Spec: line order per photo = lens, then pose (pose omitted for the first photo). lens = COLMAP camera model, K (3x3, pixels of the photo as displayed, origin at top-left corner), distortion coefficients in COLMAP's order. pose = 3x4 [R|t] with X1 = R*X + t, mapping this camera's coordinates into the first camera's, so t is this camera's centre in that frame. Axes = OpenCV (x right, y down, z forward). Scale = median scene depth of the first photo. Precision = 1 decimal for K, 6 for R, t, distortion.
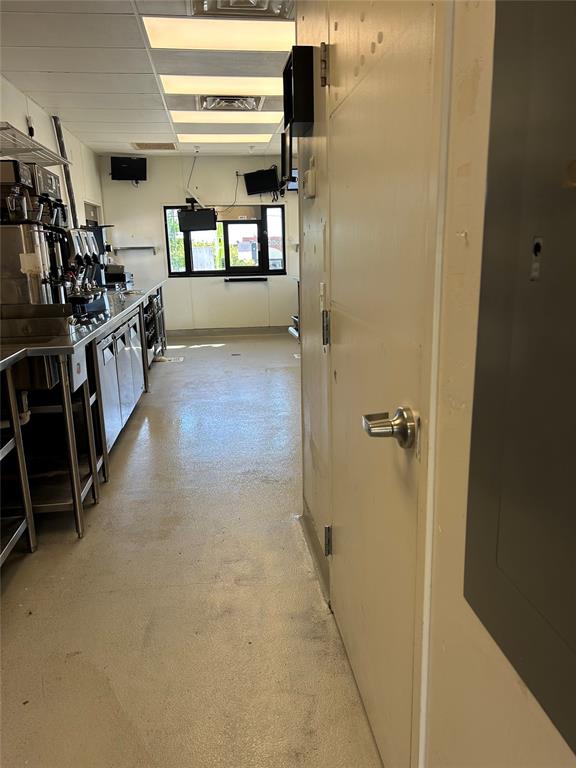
lens RADIAL K [[573.8, 0, 293.8], [0, 573.8, 386.7], [0, 0, 1]] dist [0.053070, -0.059743]
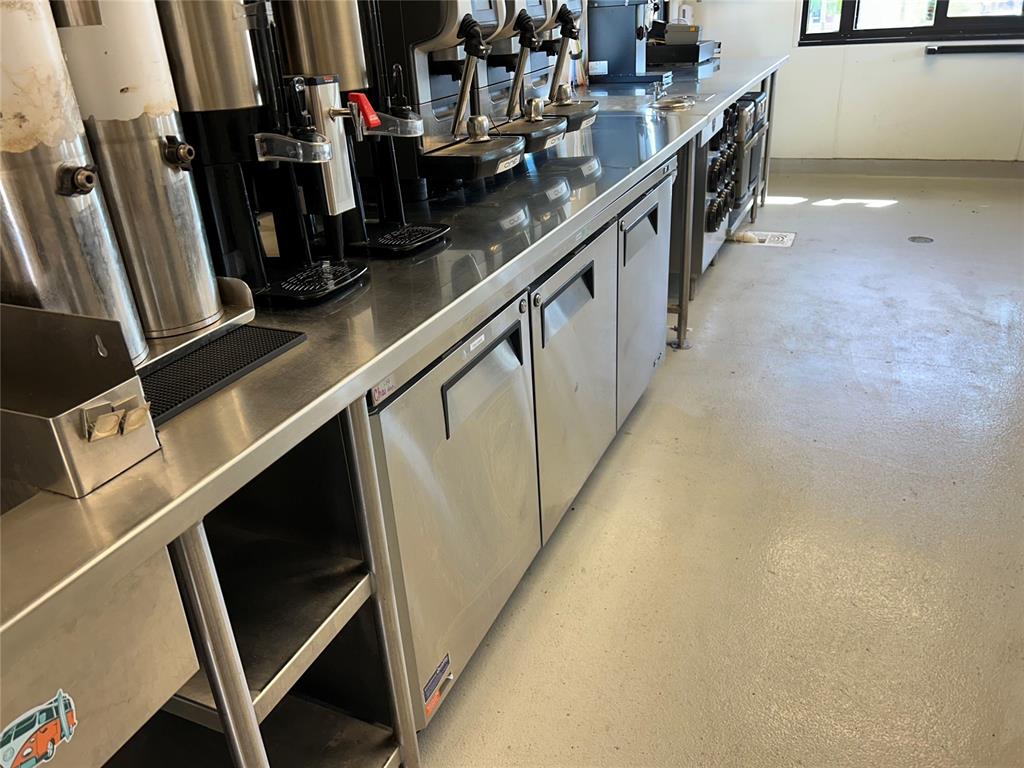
lens RADIAL K [[778.9, 0, 509.2], [0, 778.9, 377.8], [0, 0, 1]] dist [0.011782, 0.003193]
pose [[0.849127, 0.202166, -0.487967, -0.054192], [-0.084316, 0.963885, 0.252618, -0.076231], [0.521415, -0.173361, 0.835507, 0.318065]]
